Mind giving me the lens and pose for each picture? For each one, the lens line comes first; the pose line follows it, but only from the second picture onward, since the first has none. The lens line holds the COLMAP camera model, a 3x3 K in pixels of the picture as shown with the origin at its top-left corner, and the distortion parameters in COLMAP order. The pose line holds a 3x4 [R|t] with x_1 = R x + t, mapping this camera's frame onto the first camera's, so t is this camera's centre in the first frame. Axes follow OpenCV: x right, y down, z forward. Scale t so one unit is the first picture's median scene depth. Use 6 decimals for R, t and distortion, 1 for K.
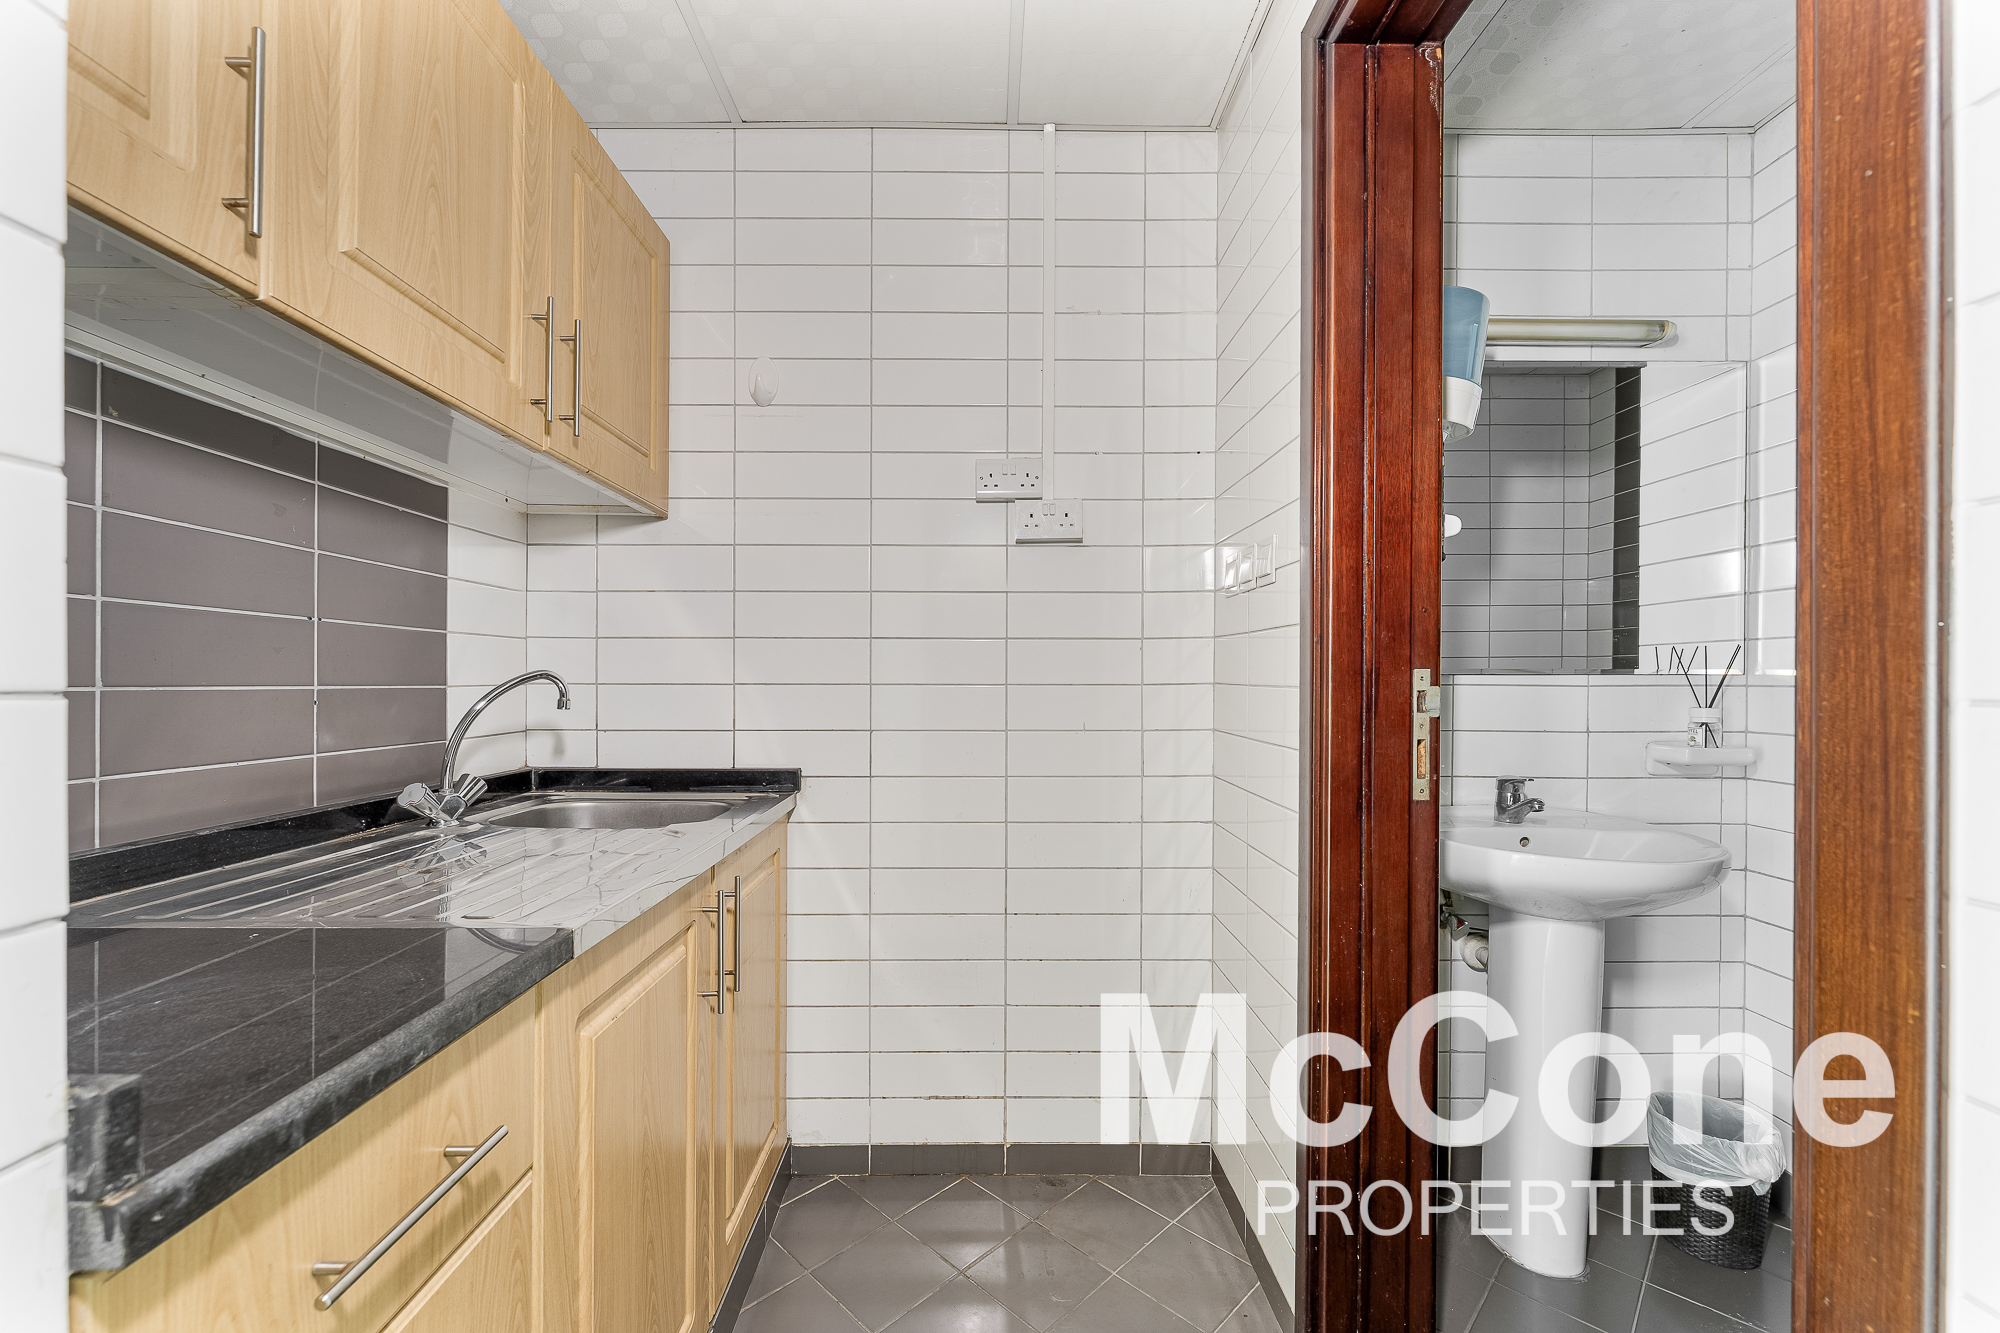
lens RADIAL K [[806.4, 0, 993.8], [0, 806.4, 685.0], [0, 0, 1]] dist [0.000937, -0.000490]
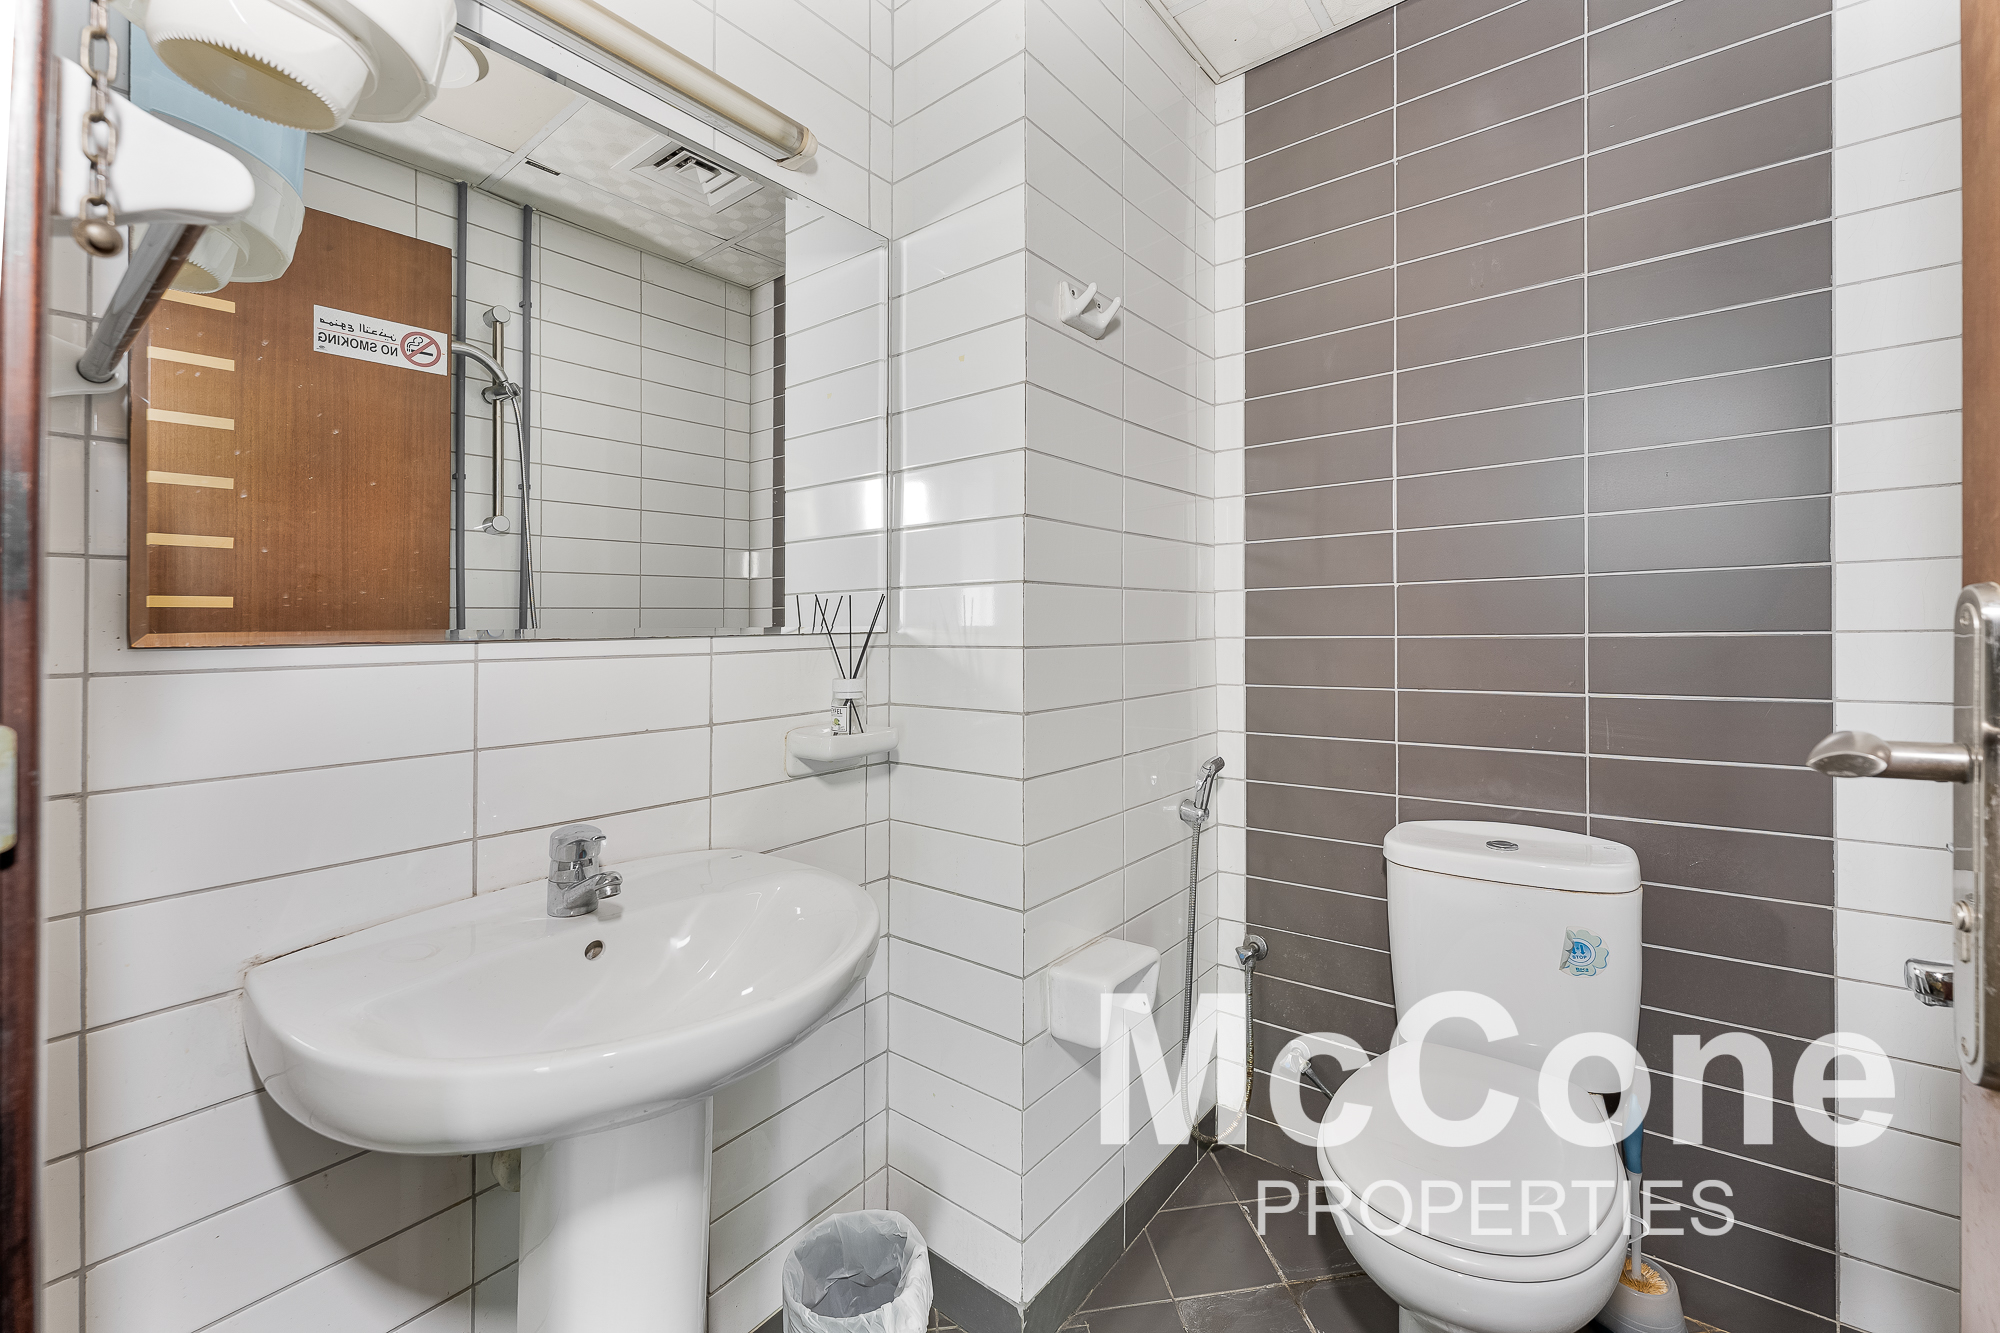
lens RADIAL K [[831.6, 0, 1000.5], [0, 831.6, 615.5], [0, 0, 1]] dist [0.000265, -0.000038]
pose [[0.623884, -0.002043, 0.781514, 0.393170], [0.001353, 0.999998, 0.001533, -0.033108], [-0.781516, 0.000101, 0.623886, 0.439295]]
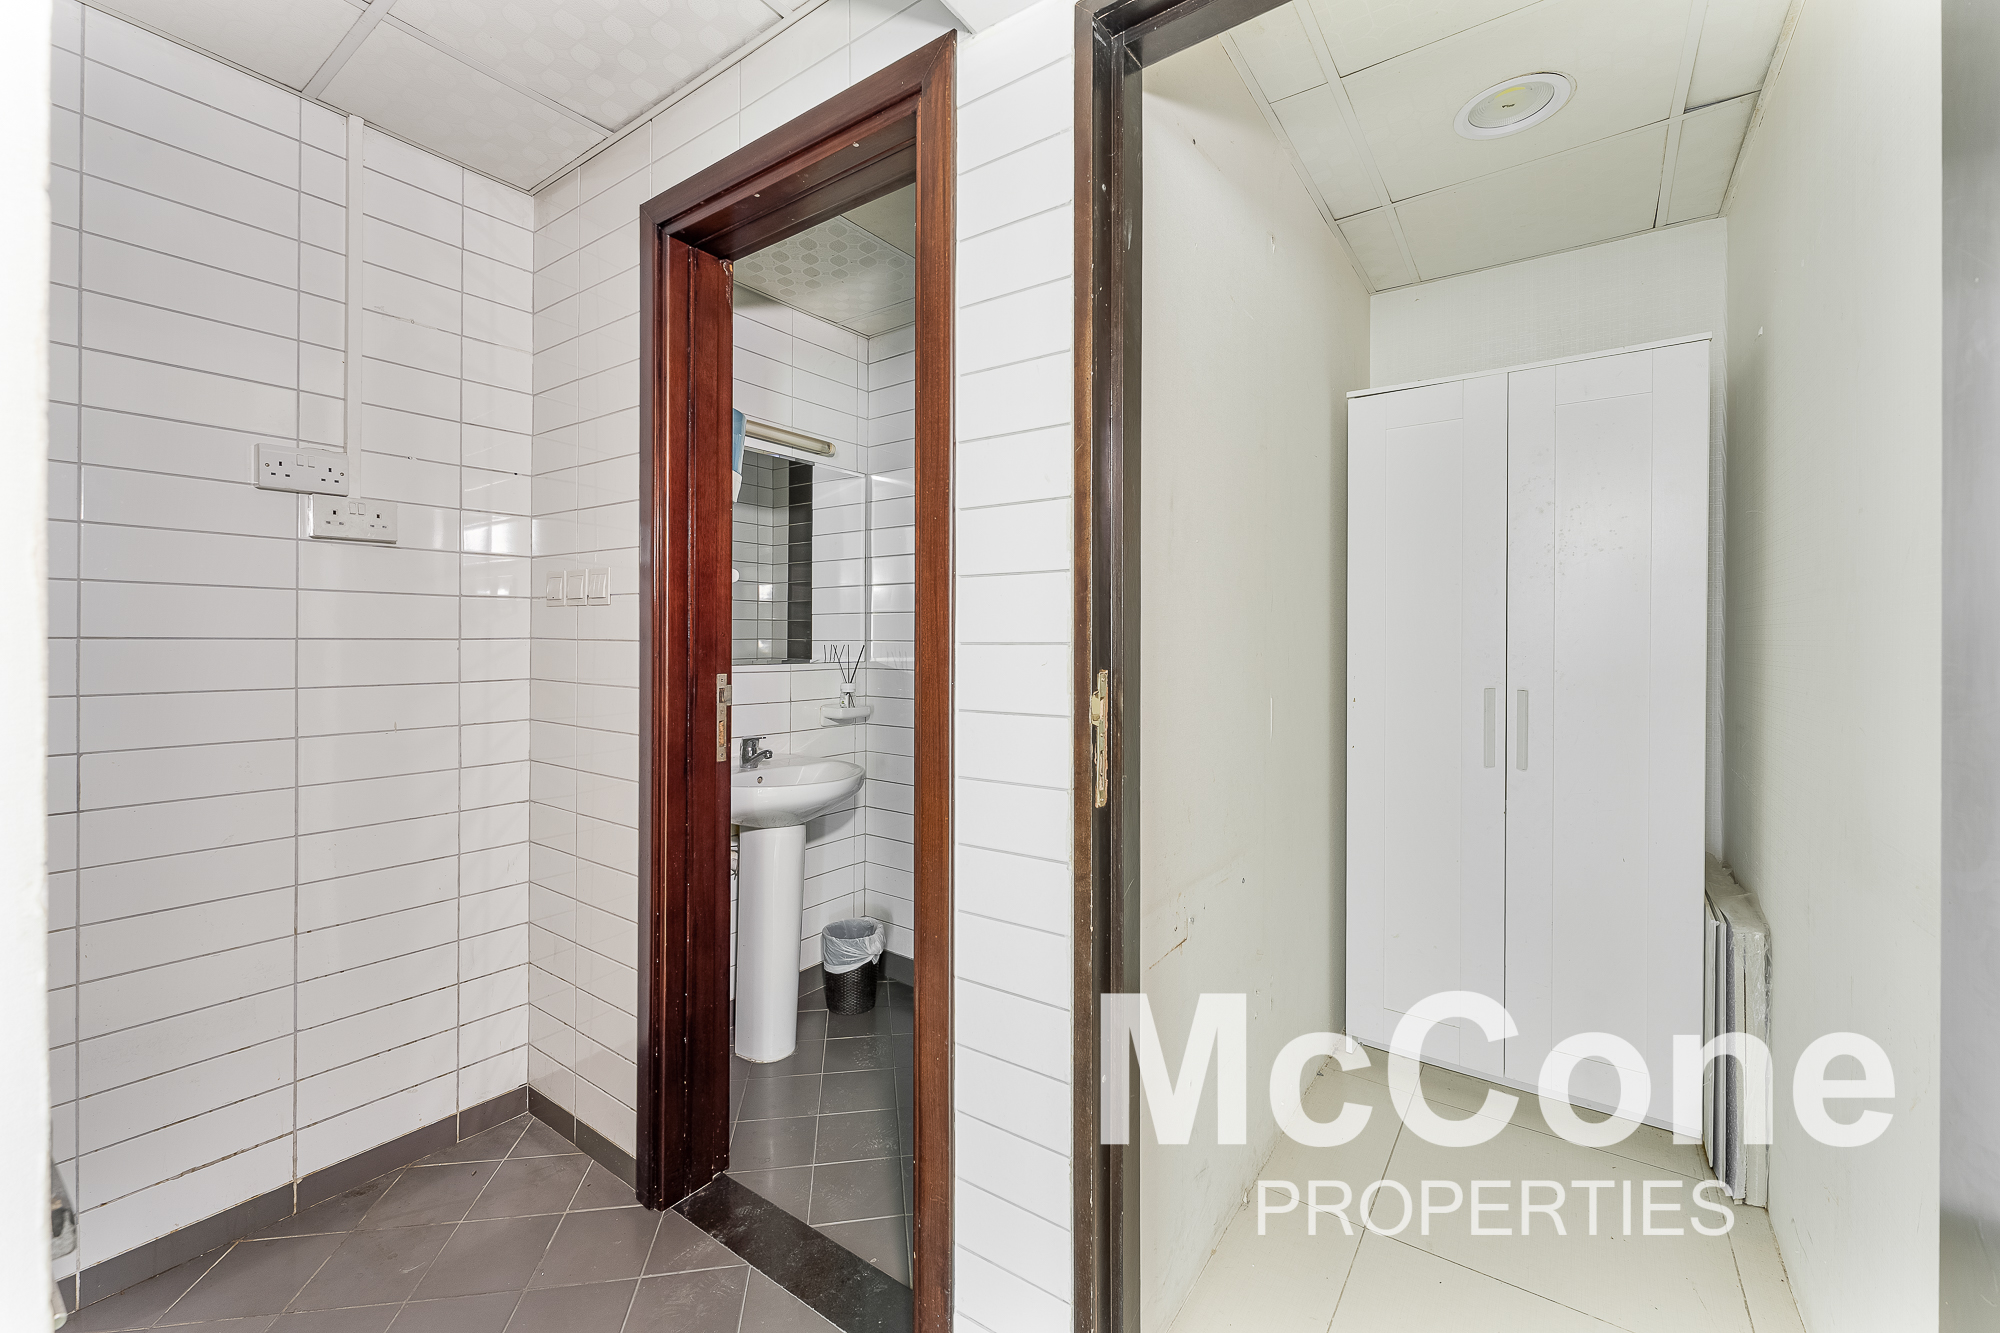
lens RADIAL K [[798.6, 0, 993.1], [0, 798.6, 646.2], [0, 0, 1]] dist [-0.000432, -0.000126]
pose [[0.590846, -0.003260, 0.806778, -0.269421], [0.000074, 0.999992, 0.003986, -0.056426], [-0.806784, -0.002295, 0.590842, -0.207944]]
